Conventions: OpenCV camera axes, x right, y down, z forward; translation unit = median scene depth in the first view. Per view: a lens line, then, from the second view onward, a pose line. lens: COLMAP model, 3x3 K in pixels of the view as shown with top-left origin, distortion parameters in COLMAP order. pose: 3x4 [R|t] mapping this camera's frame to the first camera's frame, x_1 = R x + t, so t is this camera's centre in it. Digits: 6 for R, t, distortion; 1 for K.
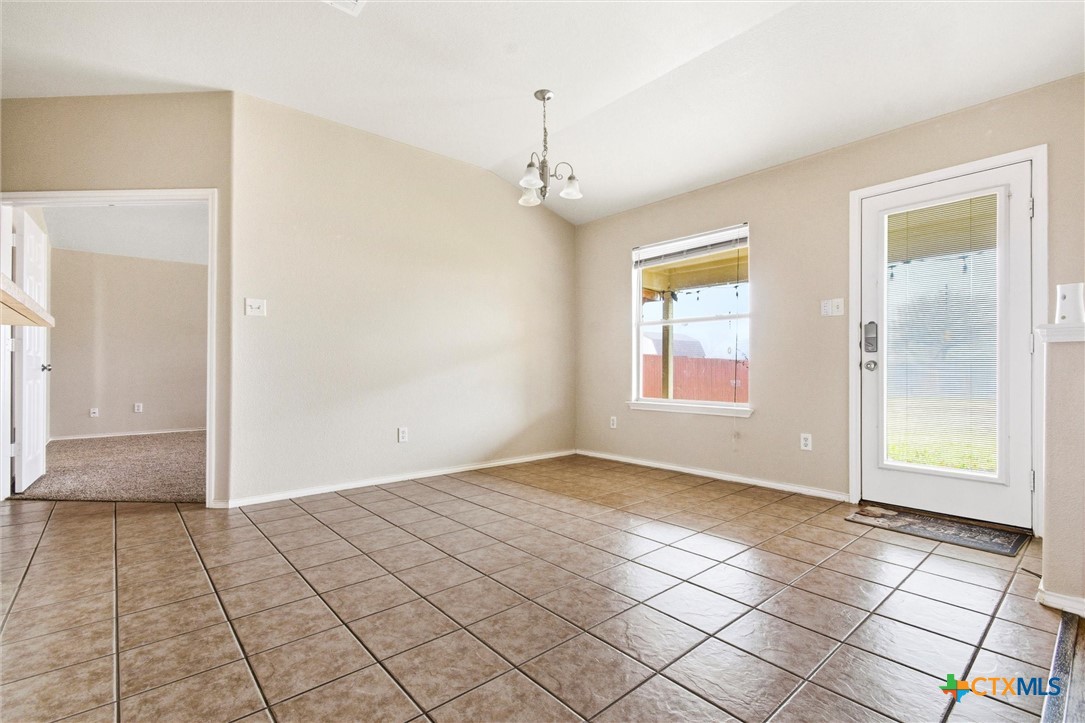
lens RADIAL K [[508.3, 0, 545.0], [0, 508.3, 366.1], [0, 0, 1]] dist [-0.000463, 0.000153]
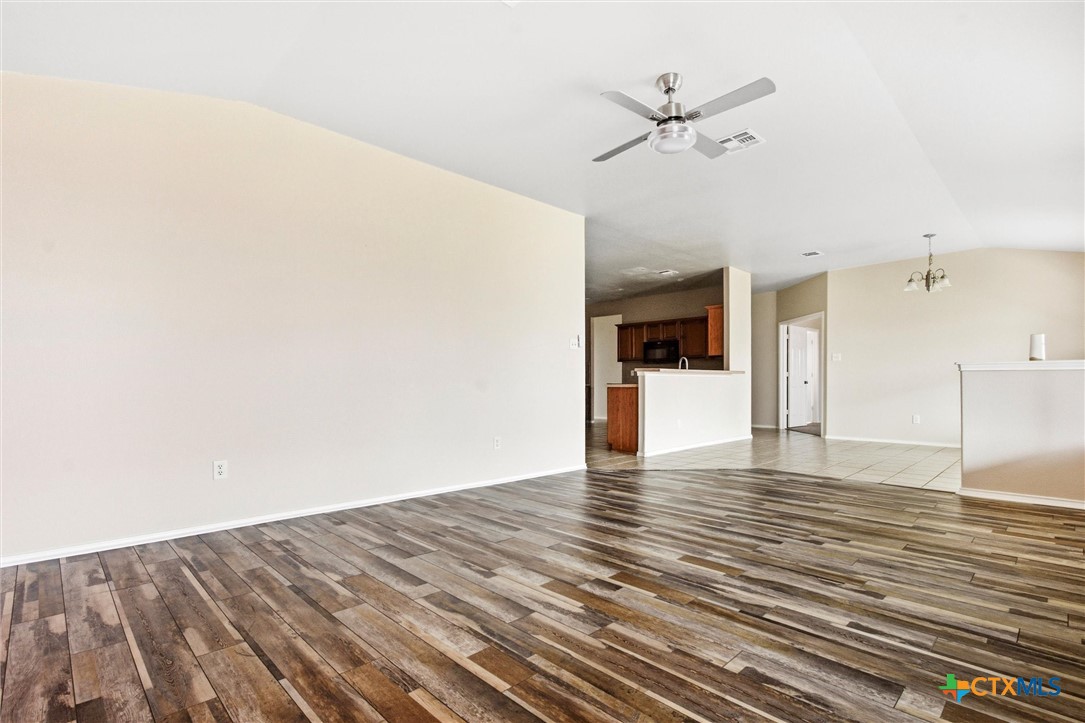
lens RADIAL K [[508.3, 0, 545.0], [0, 508.3, 366.1], [0, 0, 1]] dist [-0.000463, 0.000153]
pose [[0.045876, -0.028030, -0.998554, 1.795385], [-0.000609, 0.999605, -0.028088, -0.003319], [0.998947, 0.001896, 0.045841, -0.493035]]
